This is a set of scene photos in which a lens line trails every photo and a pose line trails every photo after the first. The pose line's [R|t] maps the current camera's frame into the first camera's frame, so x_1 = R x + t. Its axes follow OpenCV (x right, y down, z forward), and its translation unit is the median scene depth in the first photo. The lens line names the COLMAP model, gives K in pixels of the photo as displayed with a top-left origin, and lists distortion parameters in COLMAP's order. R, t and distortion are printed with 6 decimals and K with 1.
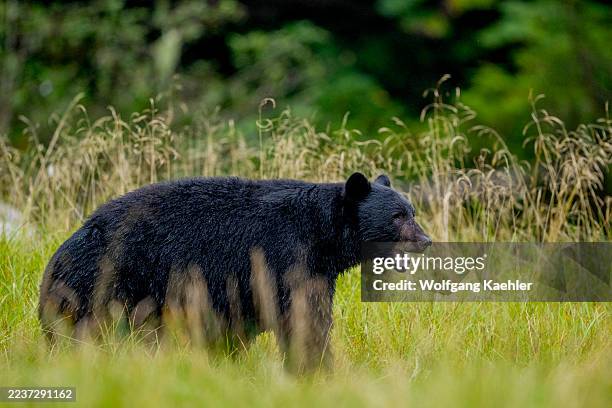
lens RADIAL K [[281.7, 0, 306.1], [0, 281.7, 204.2], [0, 0, 1]] dist [0.006183, 0.000936]
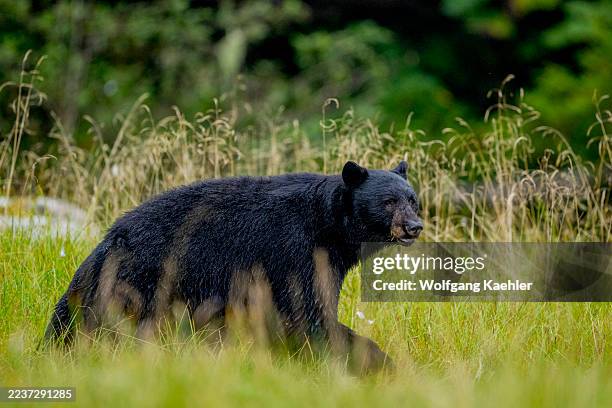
lens RADIAL K [[281.7, 0, 305.9], [0, 281.7, 203.6], [0, 0, 1]] dist [0.006183, 0.000936]
pose [[0.999996, 0.002051, 0.002111, -0.227828], [-0.002048, 0.999997, -0.001550, -0.001399], [-0.002114, 0.001546, 0.999997, 0.001329]]
